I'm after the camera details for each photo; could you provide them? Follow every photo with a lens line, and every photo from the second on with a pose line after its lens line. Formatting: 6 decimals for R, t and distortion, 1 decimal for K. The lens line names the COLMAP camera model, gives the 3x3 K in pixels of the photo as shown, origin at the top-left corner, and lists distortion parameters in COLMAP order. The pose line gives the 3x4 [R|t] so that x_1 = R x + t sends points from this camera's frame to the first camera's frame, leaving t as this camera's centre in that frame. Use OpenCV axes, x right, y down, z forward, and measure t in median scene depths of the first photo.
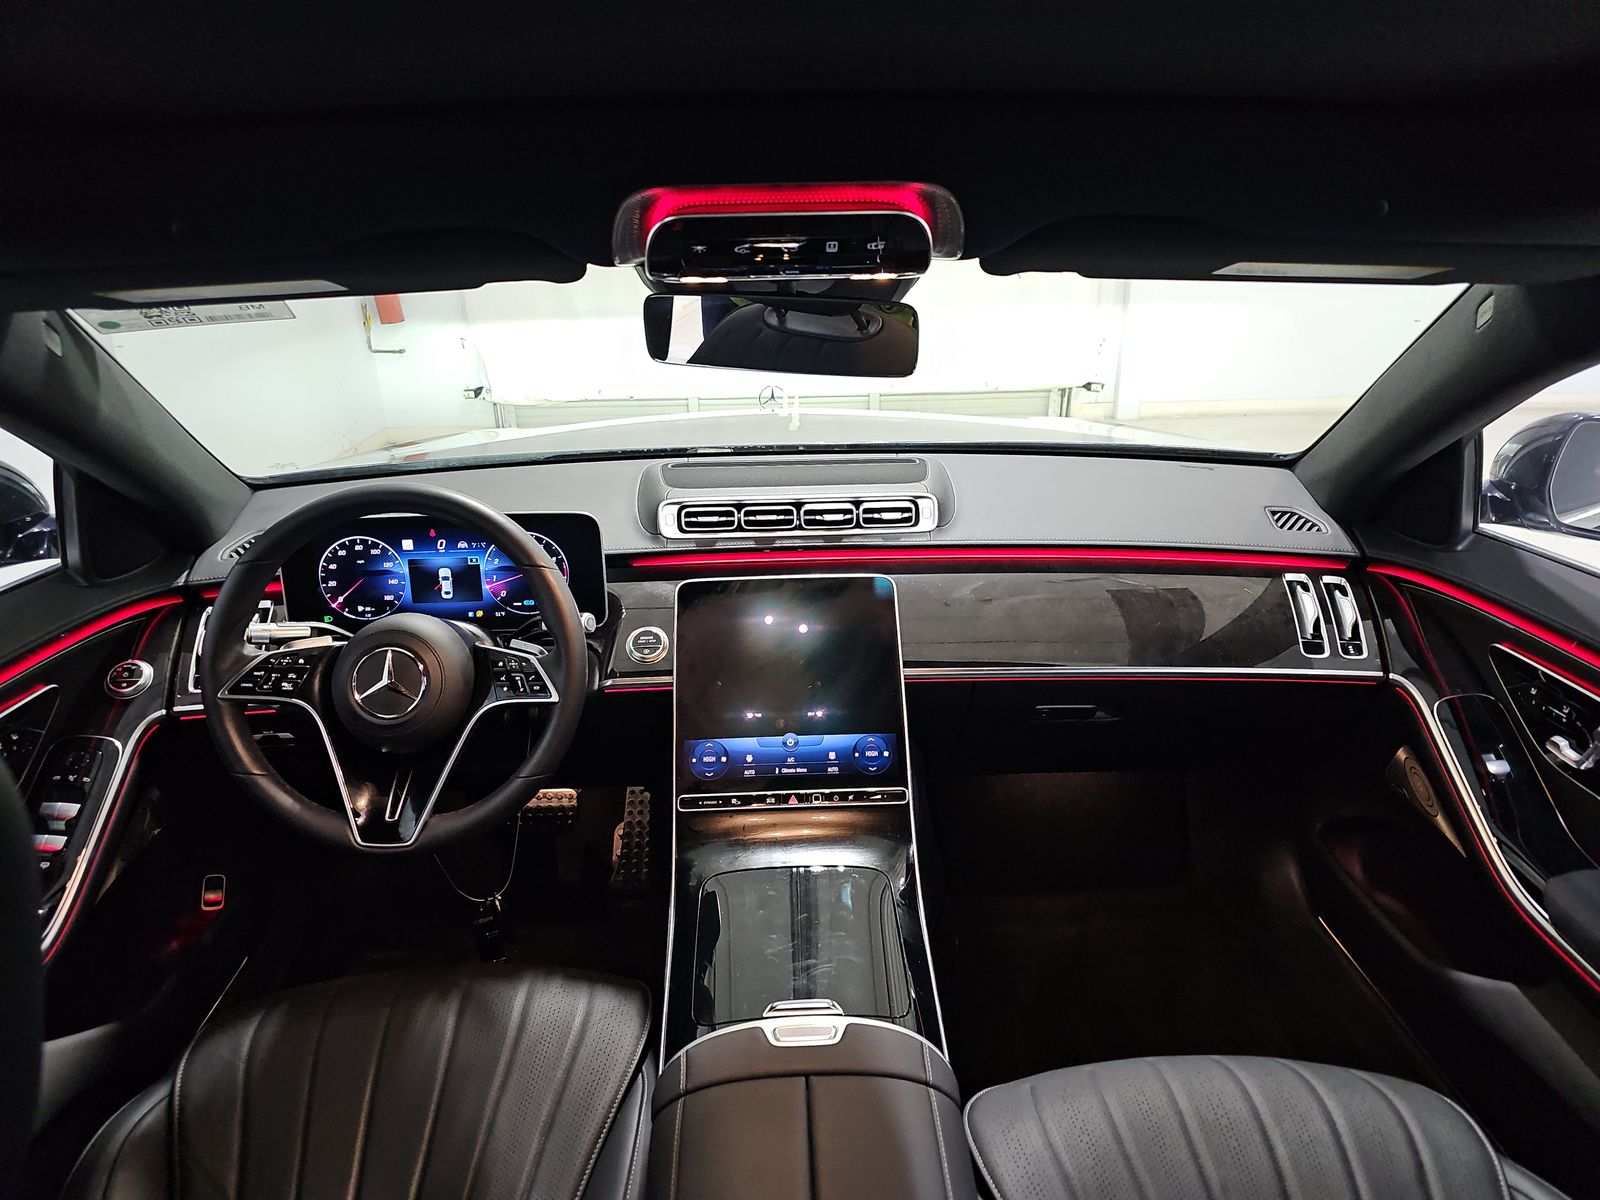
lens RADIAL K [[1053.6, 0, 805.2], [0, 1053.6, 601.3], [0, 0, 1]] dist [0.049917, -0.037657]
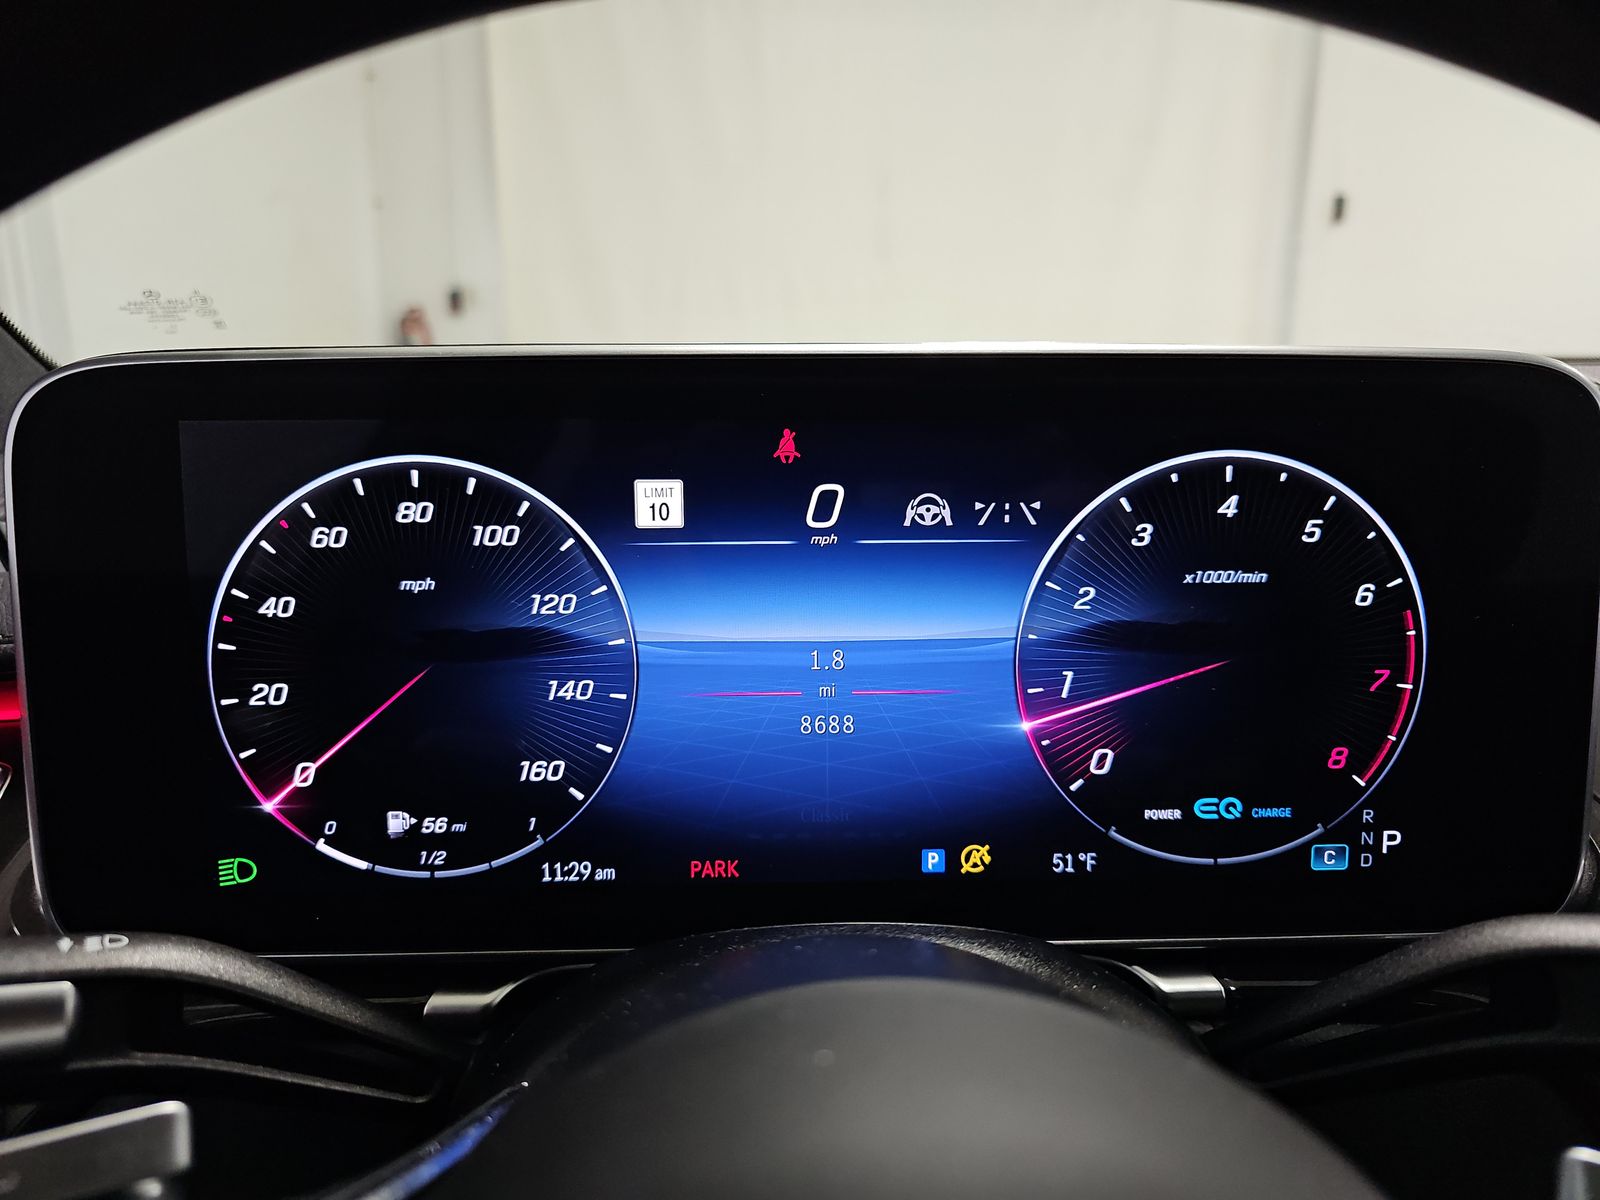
lens RADIAL K [[1086.0, 0, 790.0], [0, 1086.0, 583.8], [0, 0, 1]] dist [0.033206, -0.028792]
pose [[0.999410, 0.017349, -0.029652, -0.344122], [-0.021274, 0.990251, -0.137663, -0.011098], [0.026975, 0.138213, 0.990035, 0.802275]]
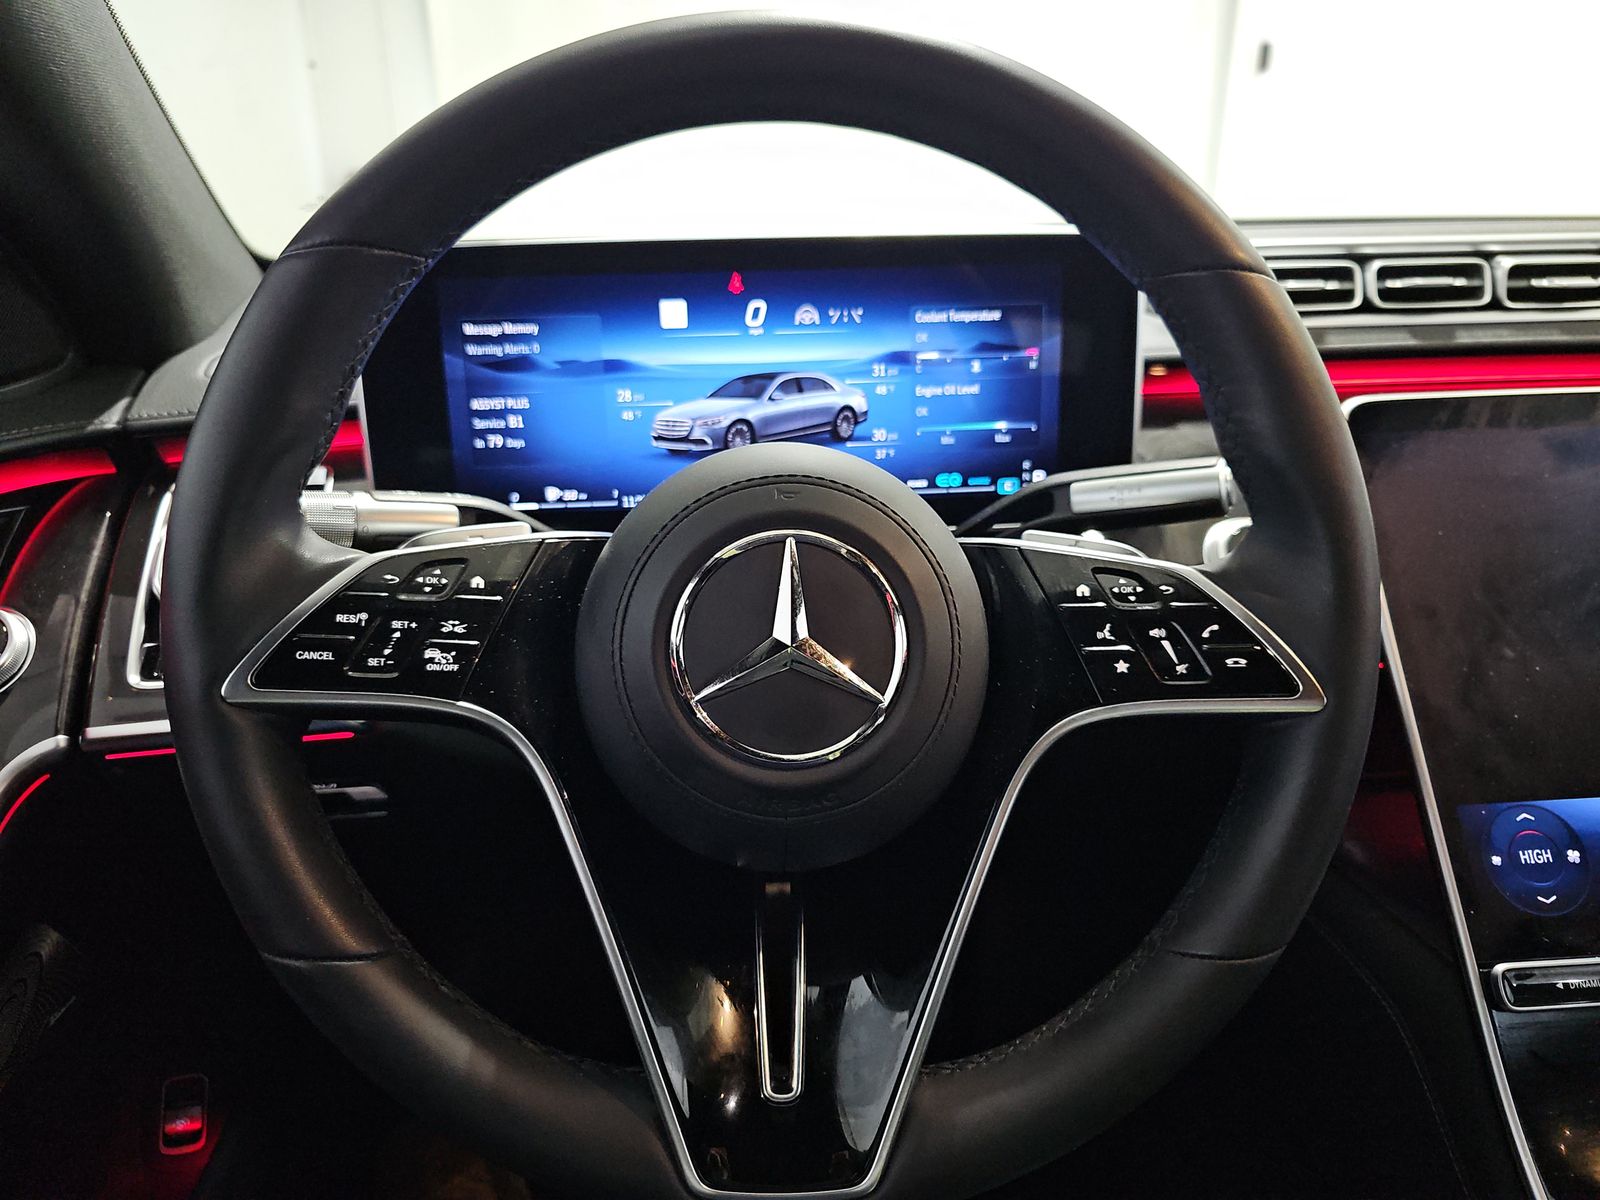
lens RADIAL K [[1086.0, 0, 790.0], [0, 1086.0, 583.8], [0, 0, 1]] dist [0.033206, -0.028792]
pose [[0.999880, -0.010668, 0.011218, -0.336566], [0.010836, 0.999828, -0.015036, 0.054970], [-0.011056, 0.015156, 0.999824, 0.590486]]
